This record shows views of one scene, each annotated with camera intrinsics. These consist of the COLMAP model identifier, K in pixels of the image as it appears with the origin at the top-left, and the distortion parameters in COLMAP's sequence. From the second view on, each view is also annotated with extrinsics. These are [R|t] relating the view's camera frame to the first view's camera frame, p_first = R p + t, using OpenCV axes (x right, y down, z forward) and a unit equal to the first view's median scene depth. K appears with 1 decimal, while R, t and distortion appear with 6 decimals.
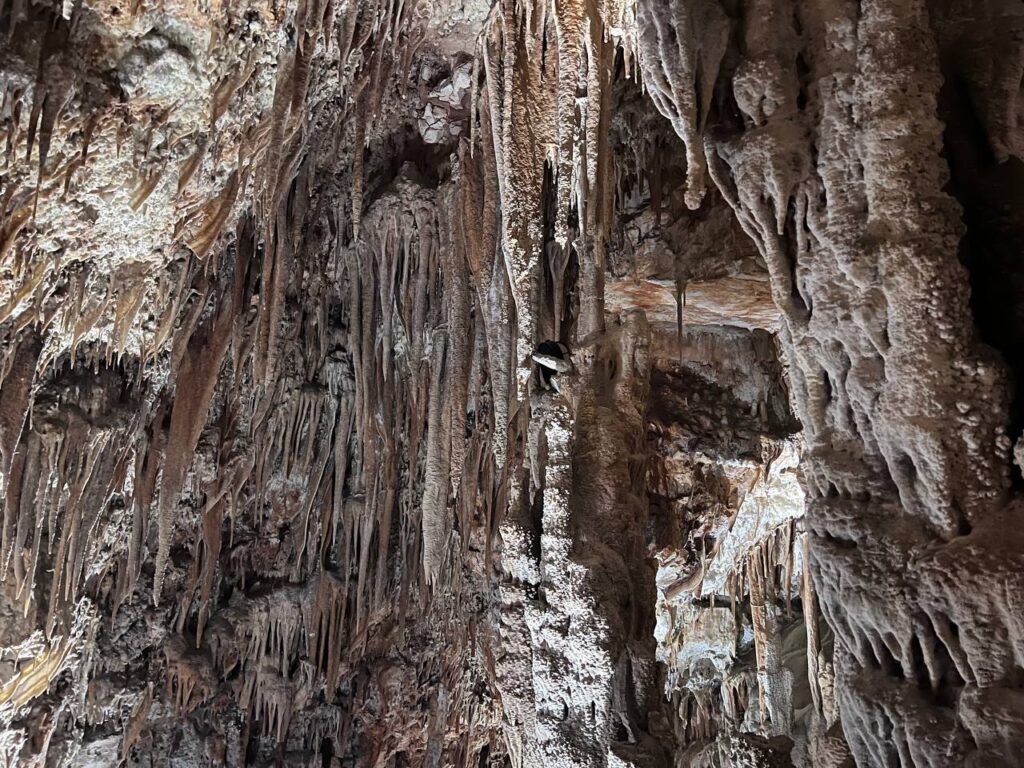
lens RADIAL K [[776.7, 0, 516.6], [0, 776.7, 381.9], [0, 0, 1]] dist [0.063066, -0.078646]
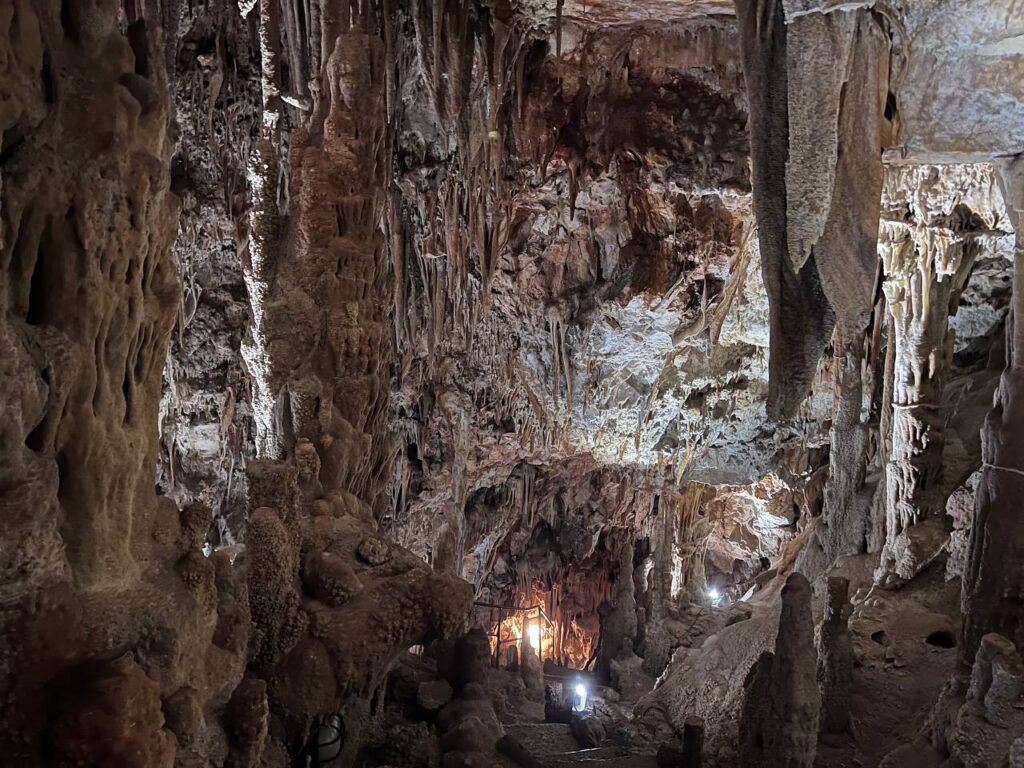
lens RADIAL K [[776.7, 0, 516.6], [0, 776.7, 381.9], [0, 0, 1]] dist [0.063066, -0.078646]
pose [[0.882979, 0.065789, -0.464779, 0.493128], [0.088933, 0.948752, 0.303249, 0.022155], [0.460911, -0.309097, 0.831878, 0.133352]]
